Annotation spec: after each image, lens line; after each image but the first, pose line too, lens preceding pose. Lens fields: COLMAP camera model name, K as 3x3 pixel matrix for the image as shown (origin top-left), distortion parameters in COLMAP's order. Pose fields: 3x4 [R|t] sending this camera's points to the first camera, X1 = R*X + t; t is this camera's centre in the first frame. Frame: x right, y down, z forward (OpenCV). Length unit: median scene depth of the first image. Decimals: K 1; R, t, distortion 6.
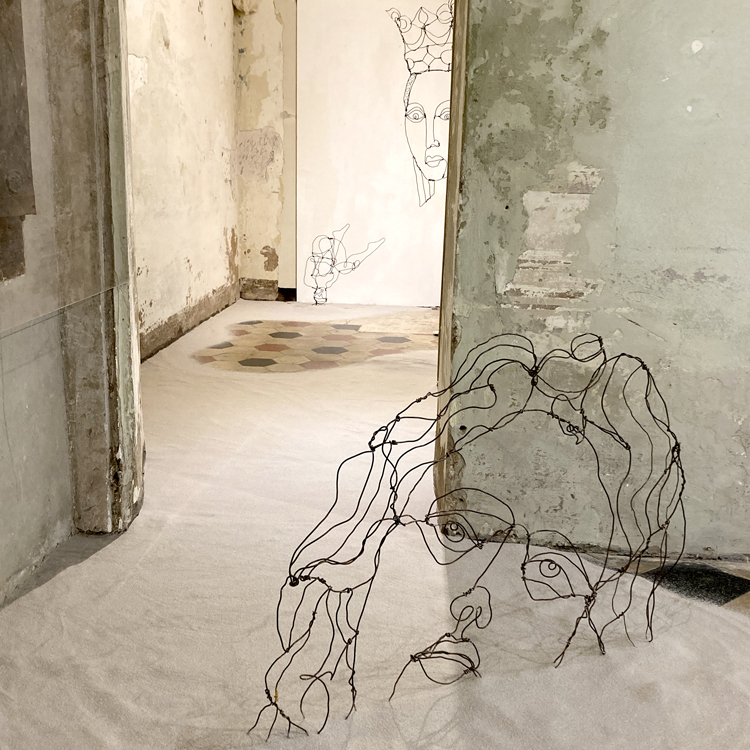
lens RADIAL K [[1091.7, 0, 375.2], [0, 1091.7, 373.6], [0, 0, 1]] dist [0.056238, 0.000000]
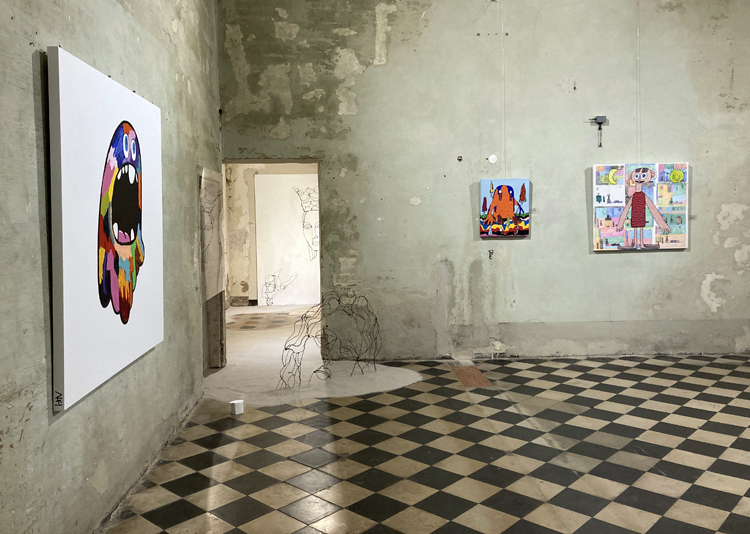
lens RADIAL K [[652.6, 0, 373.3], [0, 652.6, 264.4], [0, 0, 1]] dist [0.011320, 0.000231]
pose [[0.990160, -0.049661, 0.130832, -0.032436], [0.067329, 0.988653, -0.134285, 0.141131], [-0.122679, 0.141773, 0.982268, -1.037486]]
